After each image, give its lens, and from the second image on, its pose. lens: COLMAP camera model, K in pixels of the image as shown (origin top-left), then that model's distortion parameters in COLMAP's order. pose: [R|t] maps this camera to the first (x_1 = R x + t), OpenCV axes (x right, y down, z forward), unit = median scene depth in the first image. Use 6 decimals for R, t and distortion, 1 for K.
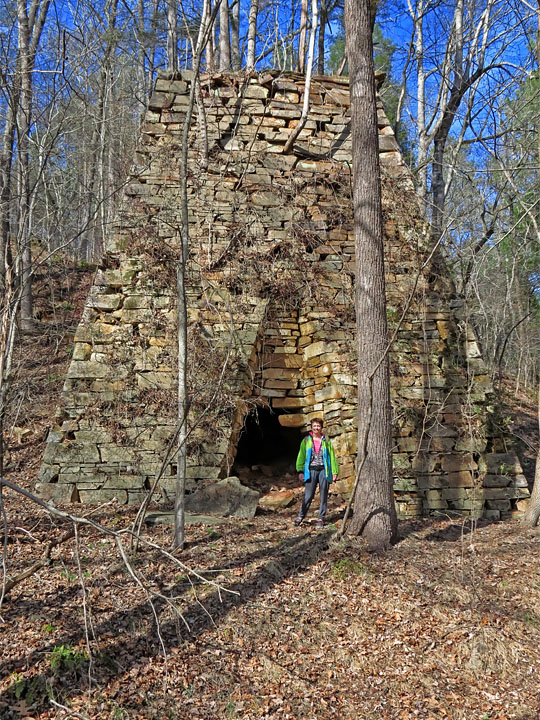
lens RADIAL K [[887.9, 0, 270.0], [0, 887.9, 360.0], [0, 0, 1]] dist [0.000185, 0.002114]
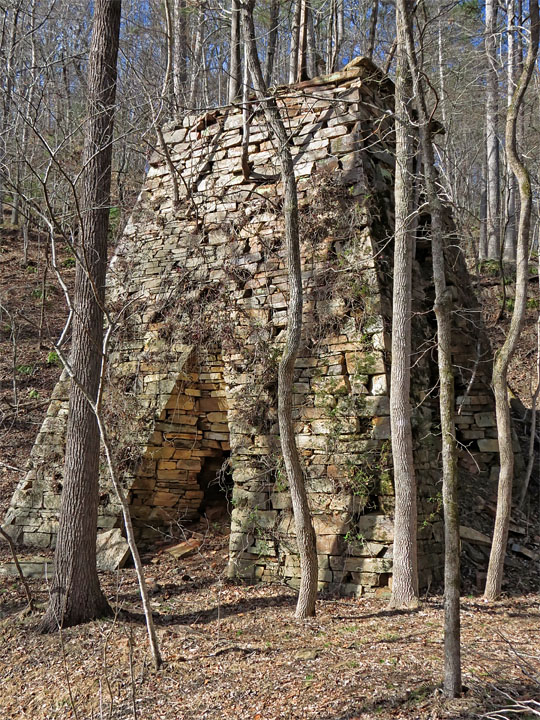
lens RADIAL K [[873.8, 0, 230.8], [0, 873.8, 346.7], [0, 0, 1]] dist [-0.011395, -0.027280]
pose [[0.729450, -0.073329, -0.680092, 0.668059], [0.101083, 0.994877, 0.001149, -0.060792], [0.676524, -0.069584, 0.733126, 0.294621]]
